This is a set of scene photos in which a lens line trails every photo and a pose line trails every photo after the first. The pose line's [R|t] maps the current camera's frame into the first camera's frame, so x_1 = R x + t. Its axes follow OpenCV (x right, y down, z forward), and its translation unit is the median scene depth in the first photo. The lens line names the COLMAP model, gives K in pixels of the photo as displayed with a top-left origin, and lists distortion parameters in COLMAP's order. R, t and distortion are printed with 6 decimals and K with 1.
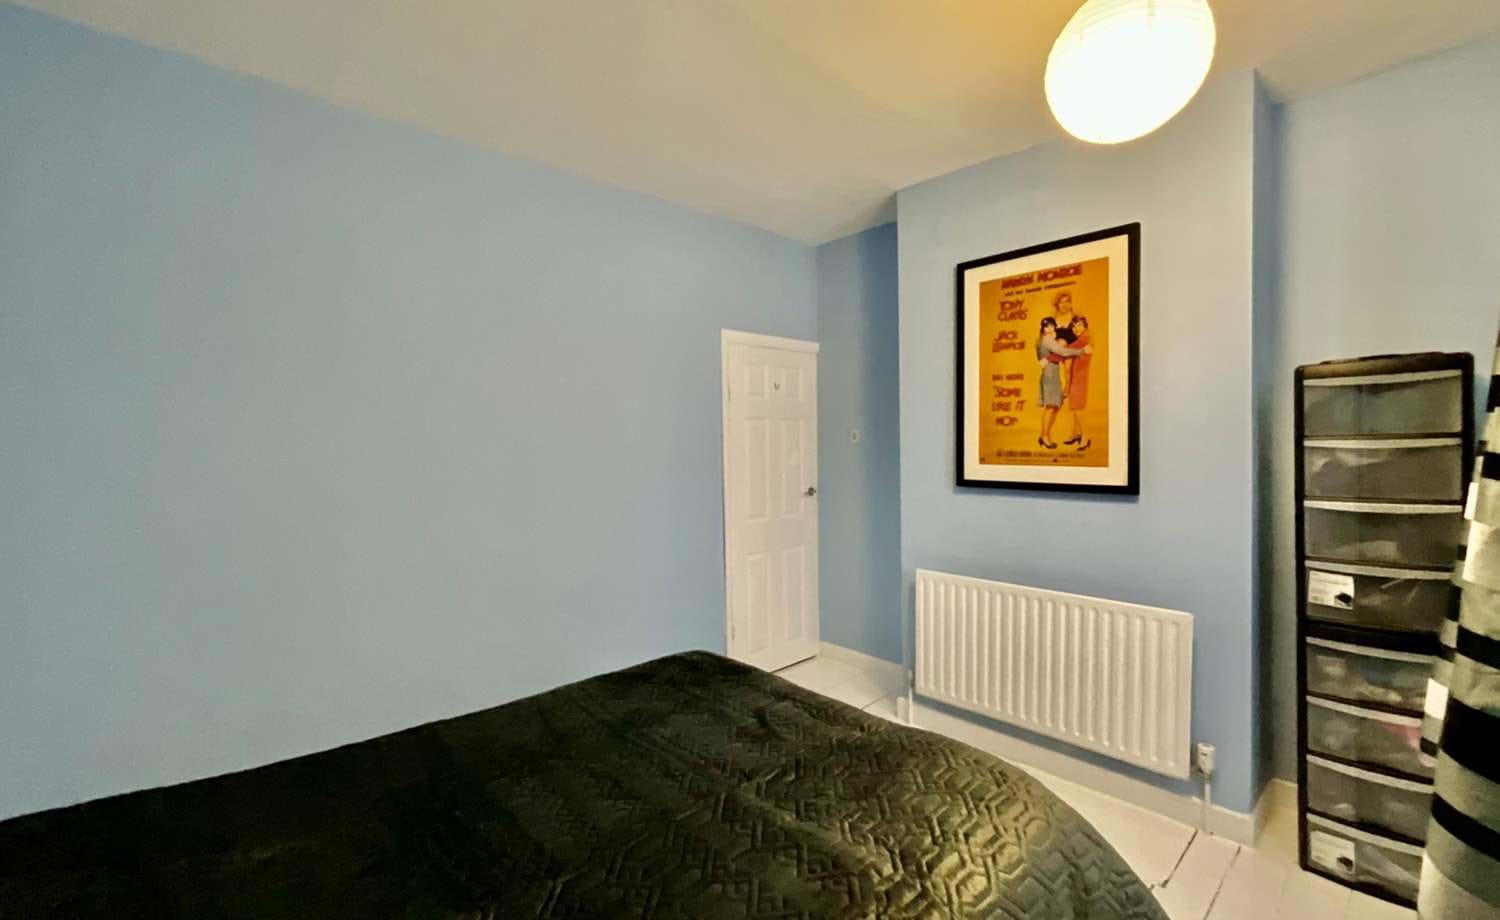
lens RADIAL K [[662.1, 0, 732.4], [0, 662.1, 461.2], [0, 0, 1]] dist [0.000353, 0.000277]
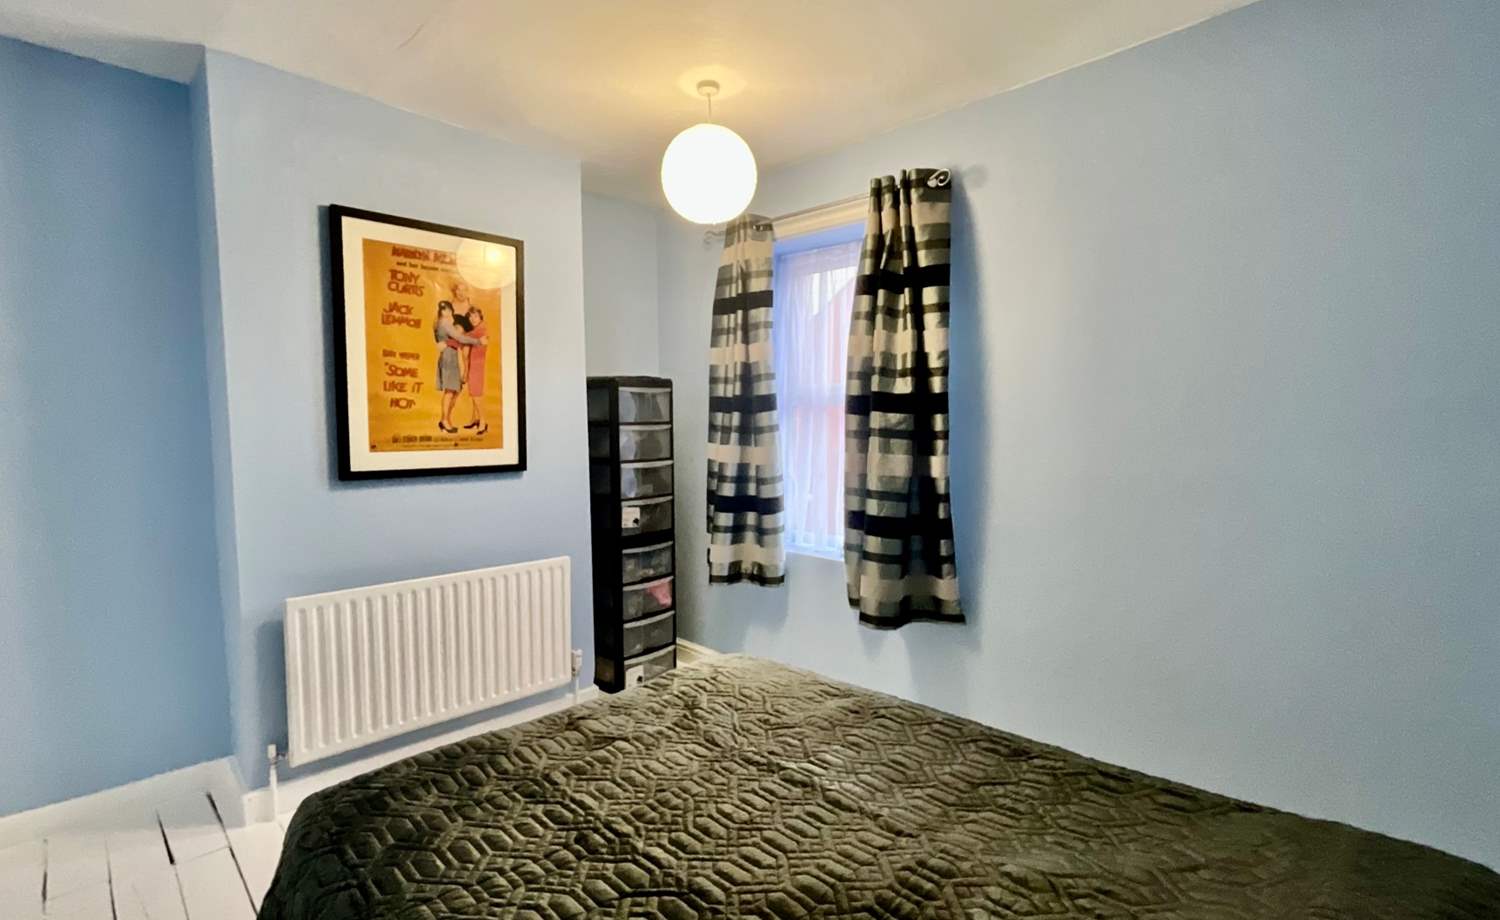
lens RADIAL K [[662.1, 0, 732.4], [0, 662.1, 461.2], [0, 0, 1]] dist [0.000353, 0.000277]
pose [[-0.040684, -0.045826, 0.998121, -0.540331], [0.036533, 0.998211, 0.047320, -0.007989], [-0.998504, 0.038390, -0.038937, 0.613279]]
